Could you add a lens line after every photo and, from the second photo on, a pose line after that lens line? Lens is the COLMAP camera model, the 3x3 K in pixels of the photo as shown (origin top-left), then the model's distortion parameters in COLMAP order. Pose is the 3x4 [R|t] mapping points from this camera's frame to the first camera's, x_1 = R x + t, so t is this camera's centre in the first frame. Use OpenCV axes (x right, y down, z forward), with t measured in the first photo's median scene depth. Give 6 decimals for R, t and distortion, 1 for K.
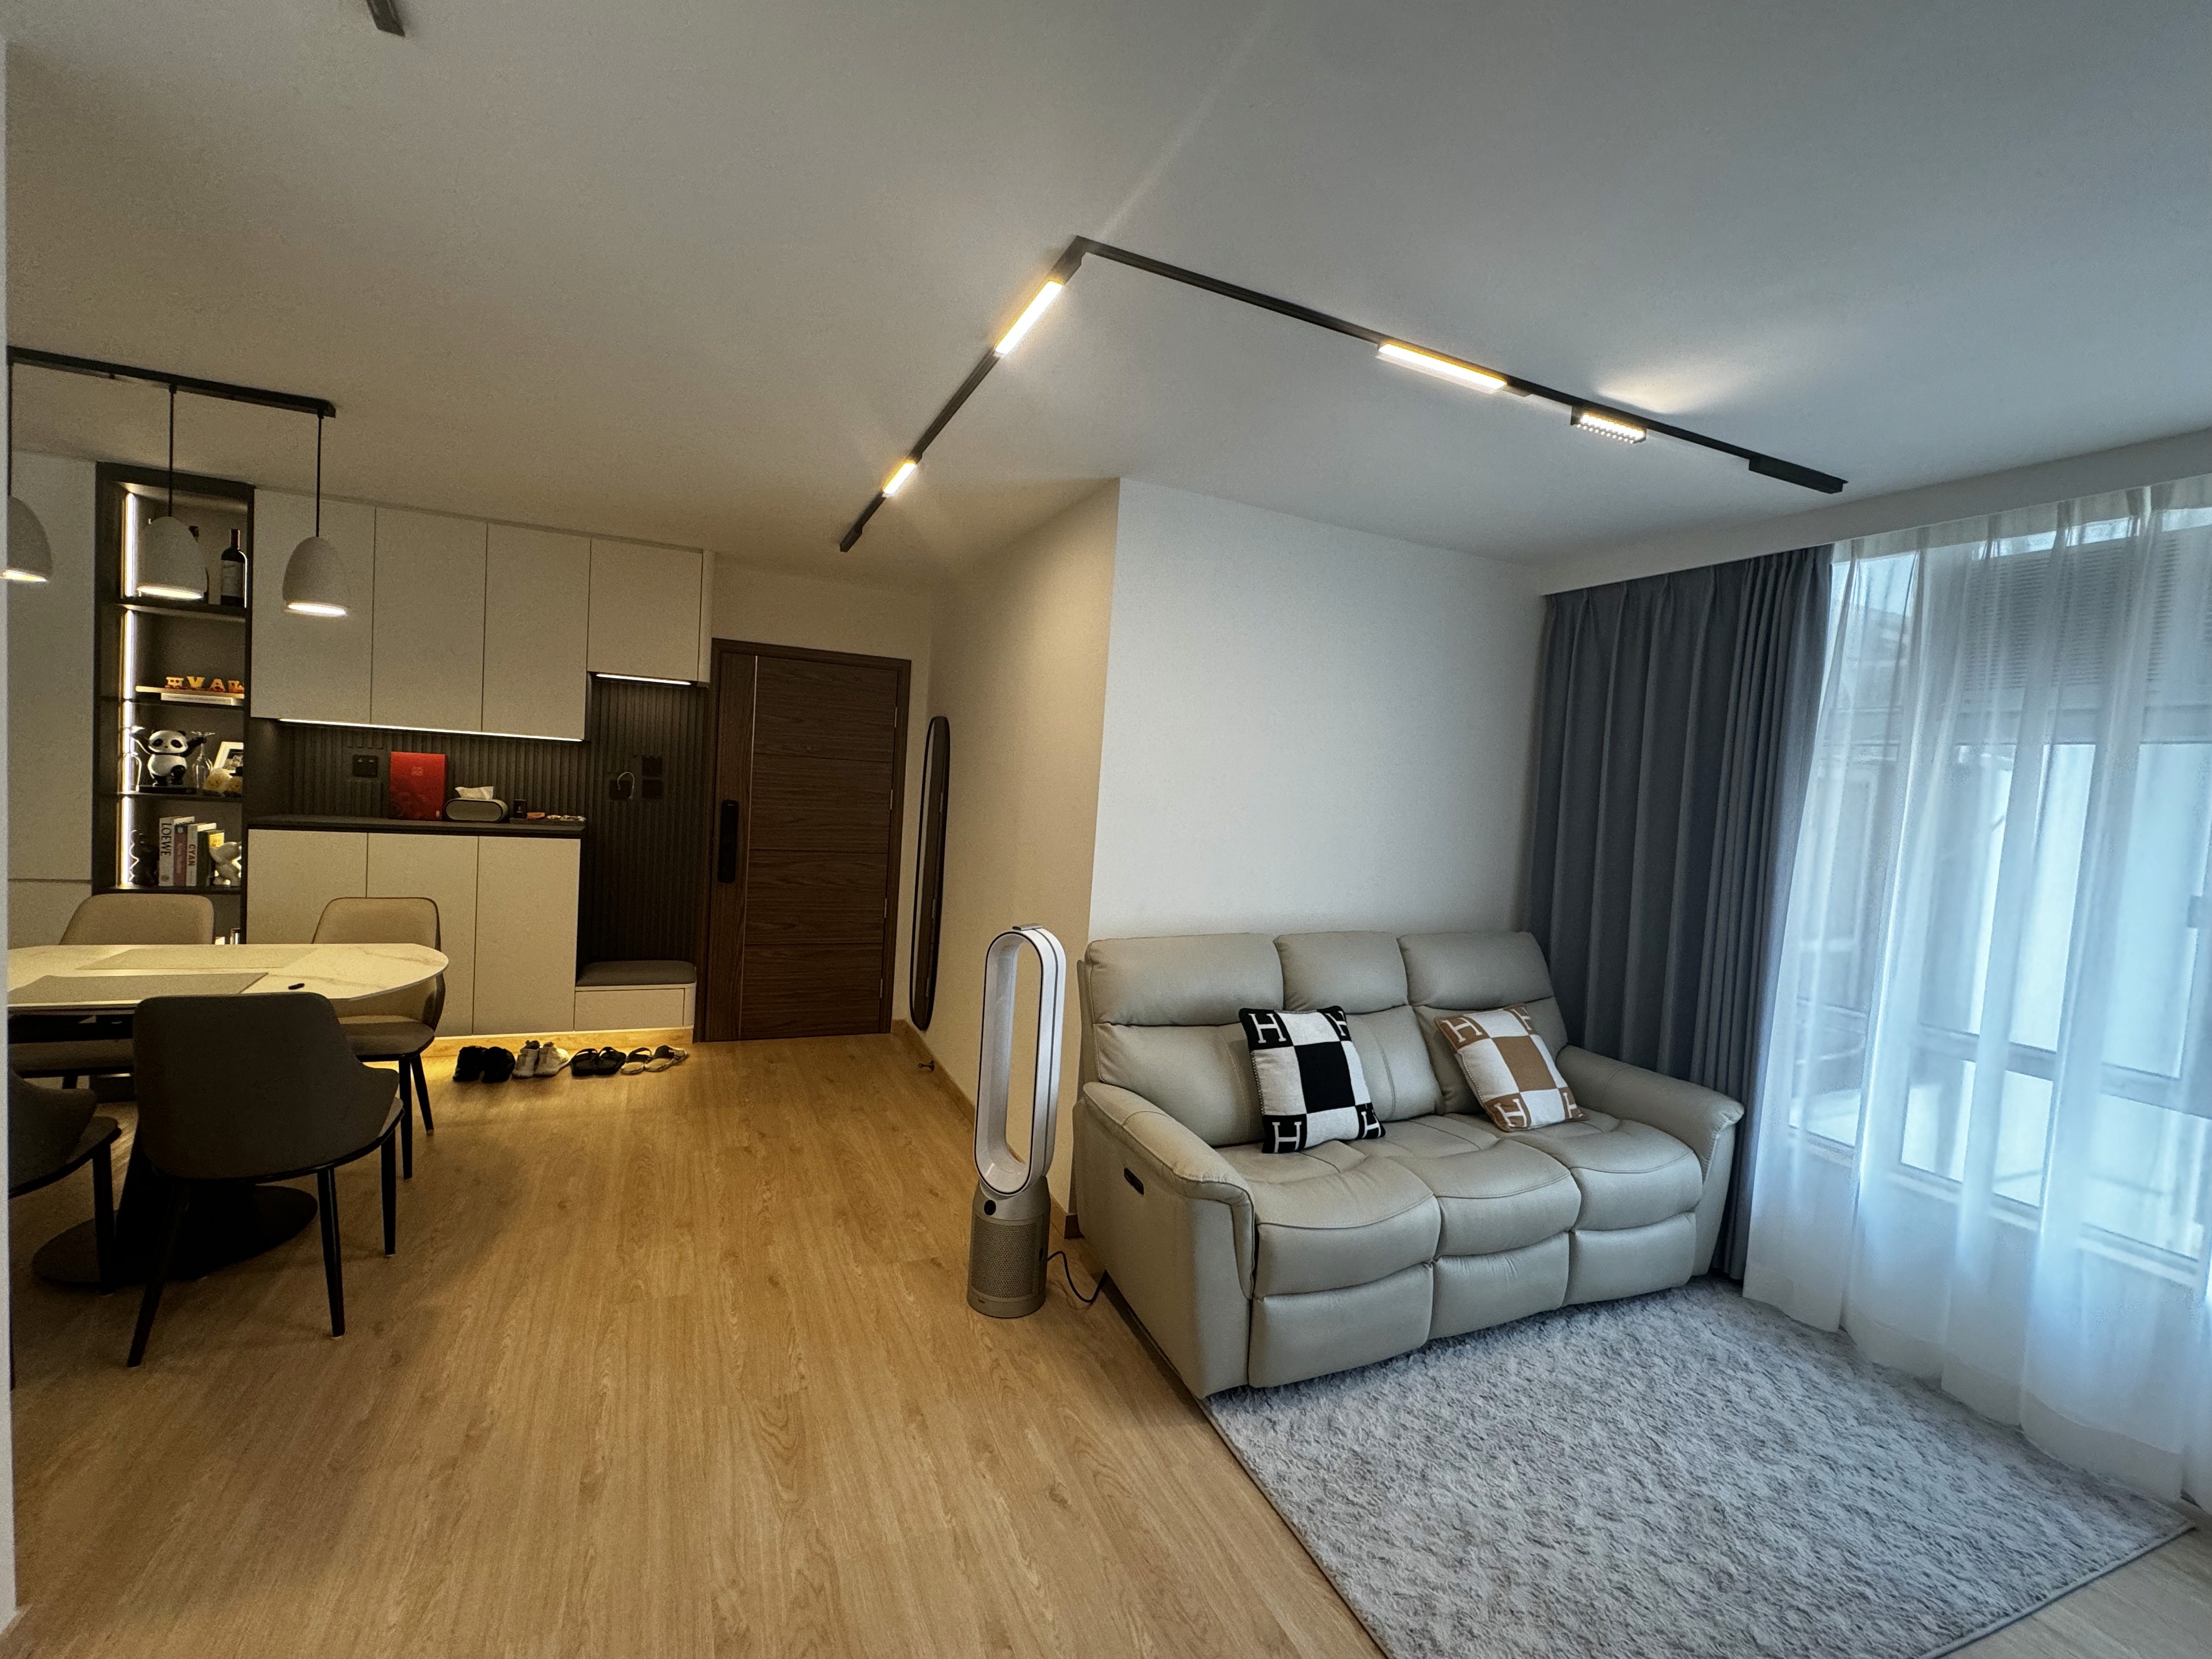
lens RADIAL K [[945.5, 0, 1106.0], [0, 945.5, 829.5], [0, 0, 1]] dist [-0.001284, -0.000232]
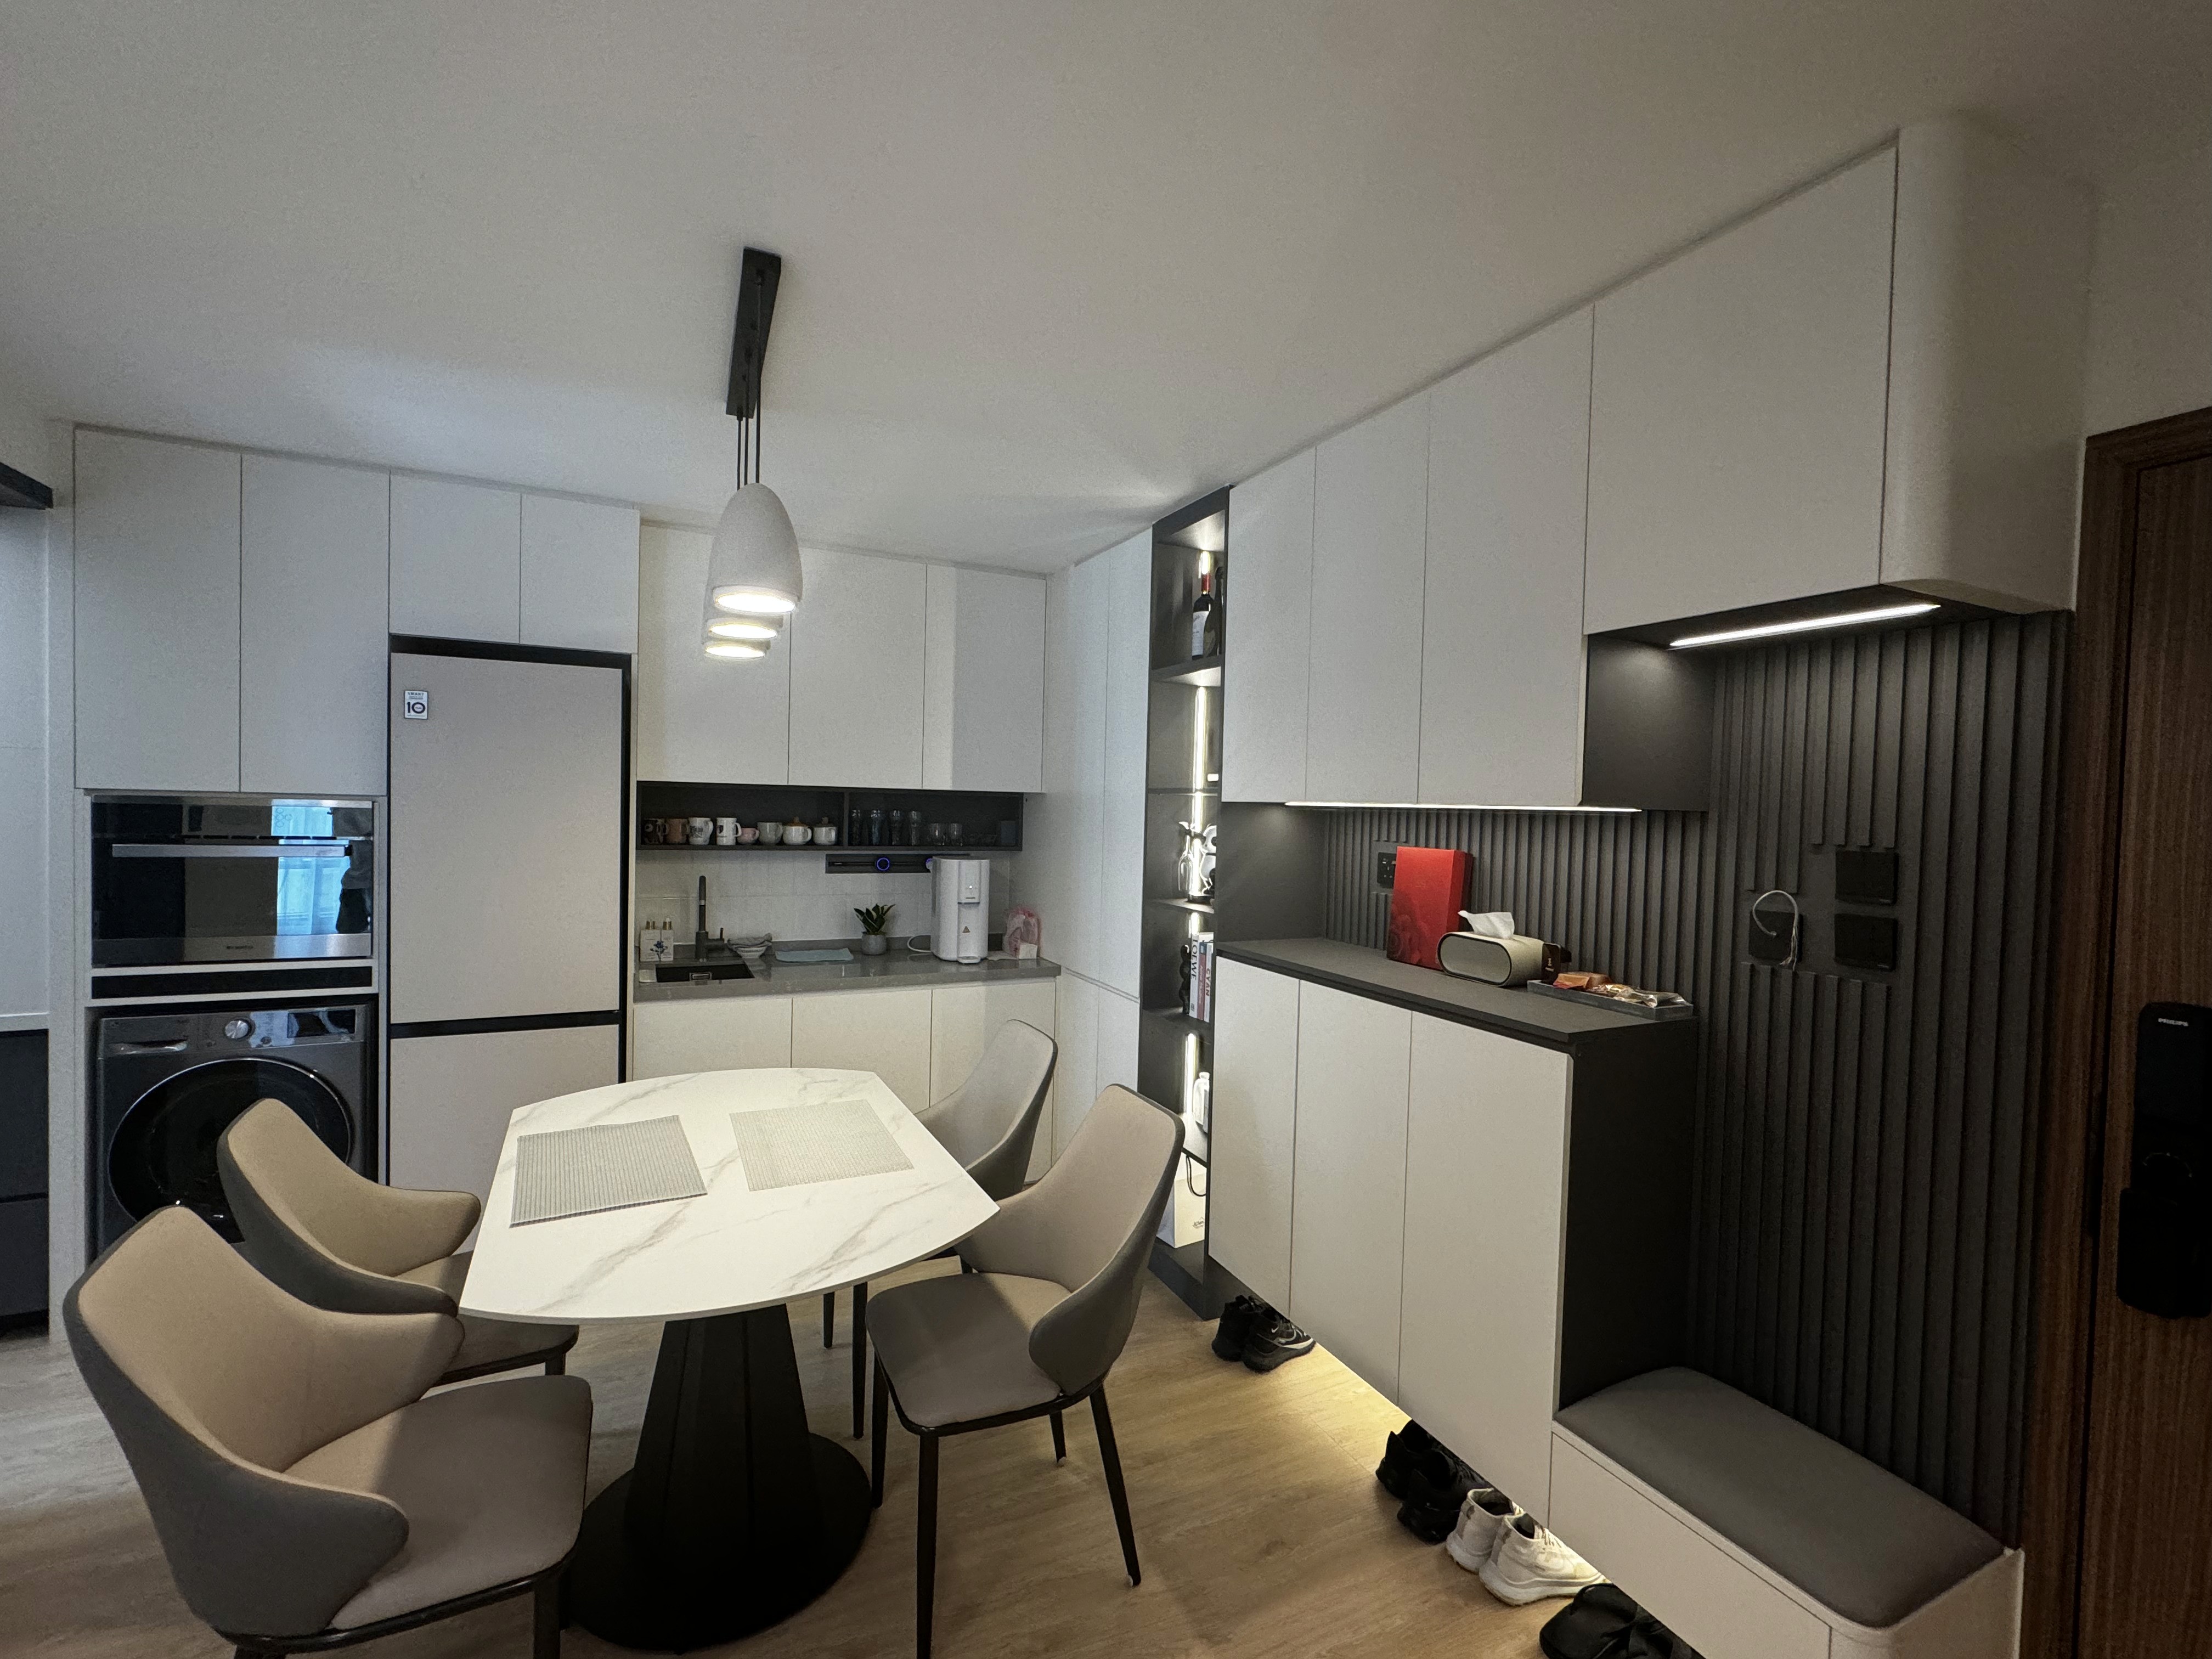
lens RADIAL K [[961.1, 0, 1099.7], [0, 961.1, 832.8], [0, 0, 1]] dist [0.000384, 0.000219]
pose [[0.024185, -0.037420, -0.999007, -0.150940], [-0.076615, 0.996291, -0.039174, -0.051956], [0.996767, 0.077486, 0.021229, 0.787496]]
